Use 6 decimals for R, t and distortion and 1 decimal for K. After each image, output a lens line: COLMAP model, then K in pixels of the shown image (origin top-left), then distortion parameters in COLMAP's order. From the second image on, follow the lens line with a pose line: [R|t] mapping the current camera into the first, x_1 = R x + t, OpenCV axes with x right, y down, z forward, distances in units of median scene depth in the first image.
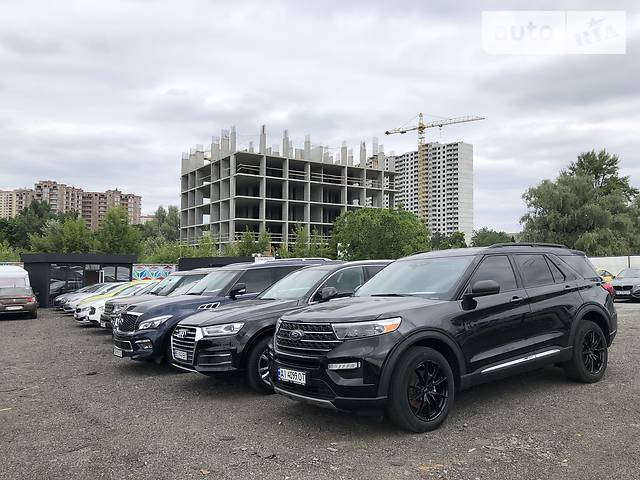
lens RADIAL K [[524.8, 0, 323.0], [0, 524.8, 237.5], [0, 0, 1]] dist [0.044411, -0.058799]
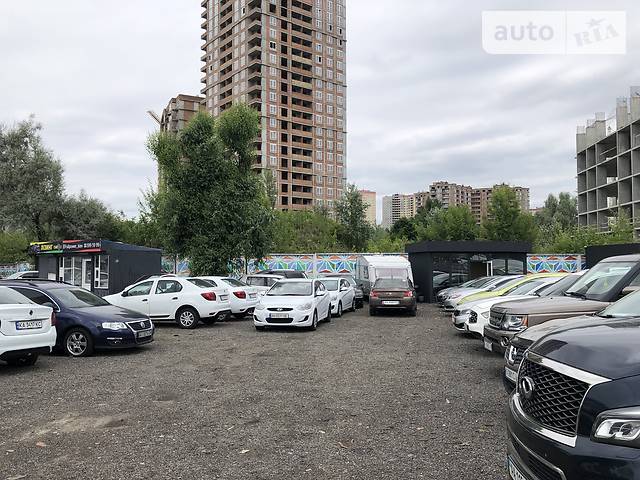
lens RADIAL K [[524.8, 0, 317.5], [0, 524.8, 238.2], [0, 0, 1]] dist [0.044411, -0.058799]
pose [[0.754388, -0.032400, -0.655628, -0.032697], [0.040143, 0.999189, -0.003189, 0.007726], [0.655200, -0.023913, 0.755077, 0.083251]]
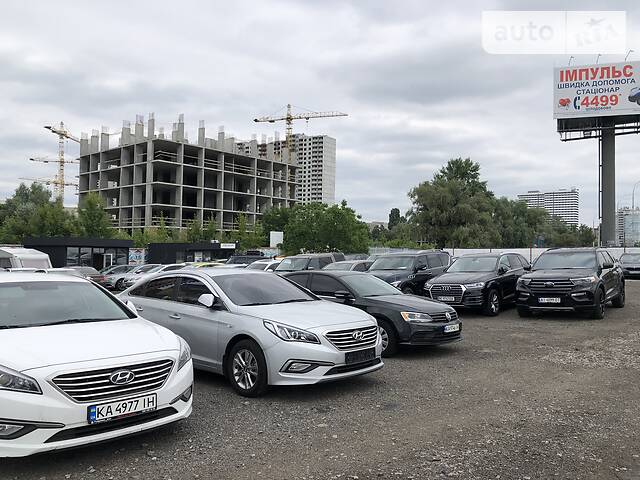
lens RADIAL K [[524.8, 0, 320.5], [0, 524.8, 238.9], [0, 0, 1]] dist [0.044411, -0.058799]
pose [[0.962337, 0.019690, 0.271145, -0.124118], [-0.027920, 0.999258, 0.026530, -0.004207], [-0.270422, -0.033102, 0.962173, -0.075936]]
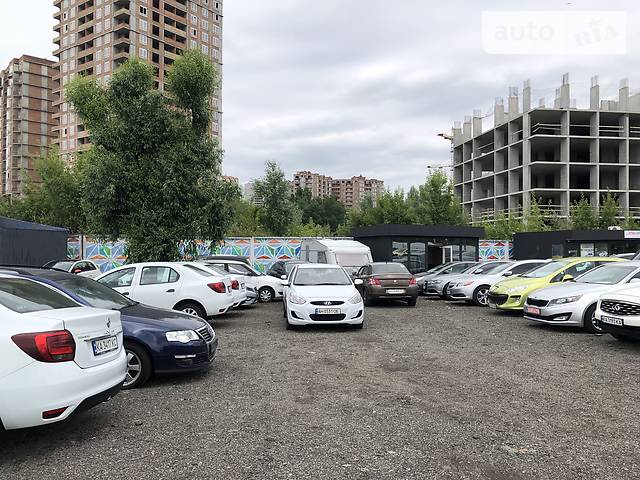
lens RADIAL K [[524.8, 0, 319.6], [0, 524.8, 238.3], [0, 0, 1]] dist [0.044411, -0.058799]
pose [[0.904101, -0.007423, -0.427253, -0.107527], [0.021889, 0.999341, 0.028957, 0.009782], [0.426757, -0.035532, 0.903668, 0.083312]]
